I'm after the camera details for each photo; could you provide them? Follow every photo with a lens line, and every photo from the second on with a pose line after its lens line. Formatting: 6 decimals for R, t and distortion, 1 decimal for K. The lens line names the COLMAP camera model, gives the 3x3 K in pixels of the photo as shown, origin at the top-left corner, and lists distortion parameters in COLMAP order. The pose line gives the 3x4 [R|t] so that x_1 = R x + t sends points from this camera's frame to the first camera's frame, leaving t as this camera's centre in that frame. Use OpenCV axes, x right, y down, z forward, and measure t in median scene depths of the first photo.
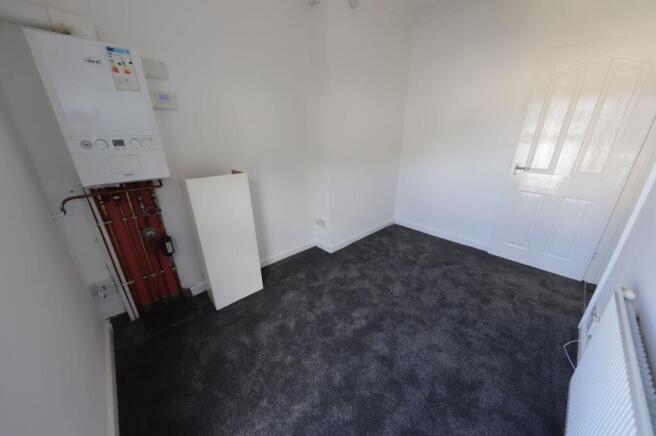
lens RADIAL K [[227.3, 0, 331.2], [0, 227.3, 216.3], [0, 0, 1]] dist [-0.009414, -0.000410]
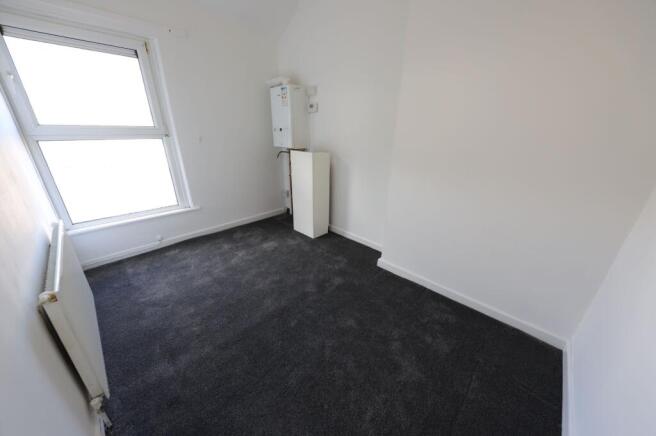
lens RADIAL K [[227.3, 0, 330.6], [0, 227.3, 218.3], [0, 0, 1]] dist [-0.009414, -0.000410]
pose [[0.053049, 0.365959, -0.929118, 1.403773], [-0.358436, 0.875402, 0.324336, -0.413405], [0.932046, 0.315824, 0.177612, 1.197191]]
